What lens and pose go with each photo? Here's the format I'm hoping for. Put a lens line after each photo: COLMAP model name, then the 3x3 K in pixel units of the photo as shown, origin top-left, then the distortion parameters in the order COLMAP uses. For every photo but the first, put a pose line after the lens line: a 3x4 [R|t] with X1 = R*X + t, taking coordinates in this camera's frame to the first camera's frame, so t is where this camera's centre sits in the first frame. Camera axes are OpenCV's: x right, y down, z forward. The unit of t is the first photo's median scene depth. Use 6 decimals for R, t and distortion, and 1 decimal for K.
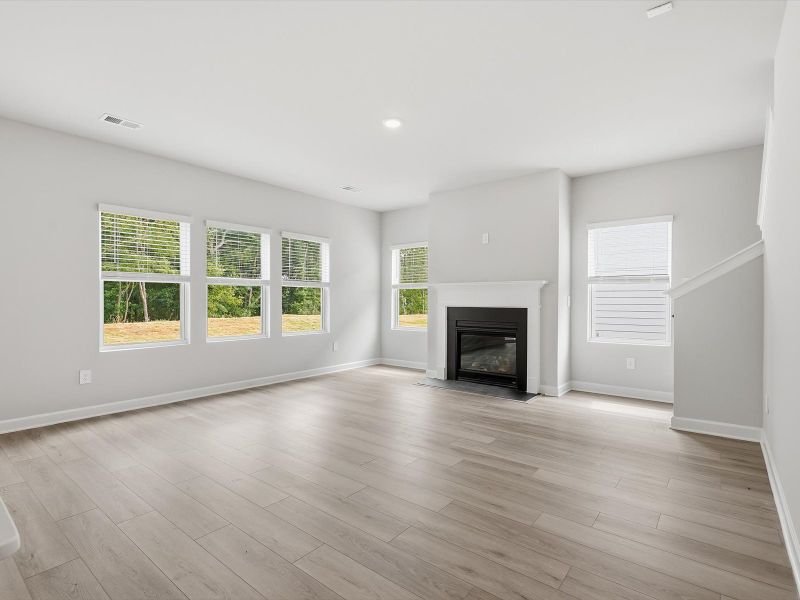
lens RADIAL K [[404.2, 0, 399.9], [0, 404.2, 303.1], [0, 0, 1]] dist [0.006266, 0.000383]
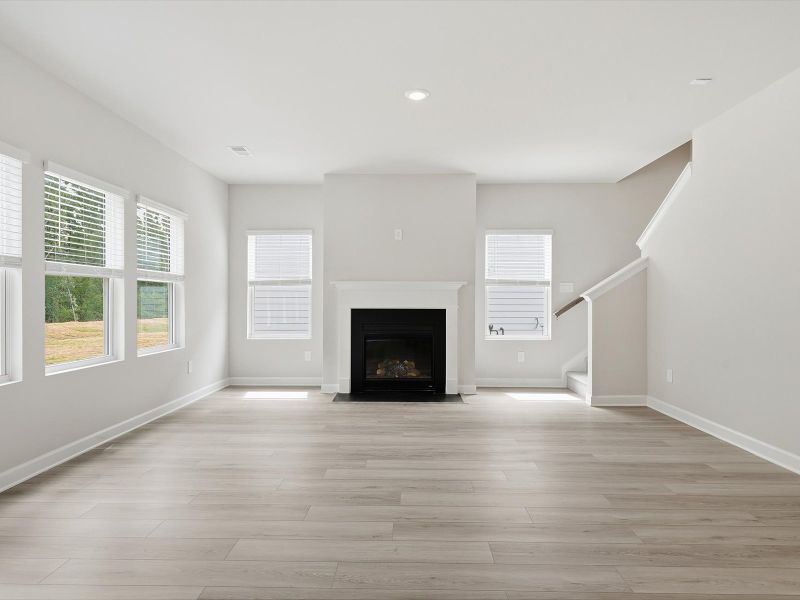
lens RADIAL K [[464.9, 0, 400.8], [0, 464.9, 298.4], [0, 0, 1]] dist [0.022230, -0.001442]
pose [[0.788073, 0.003893, 0.615569, -0.434269], [0.003301, 0.999939, -0.010550, -0.001839], [-0.615573, 0.010346, 0.788012, 0.158043]]
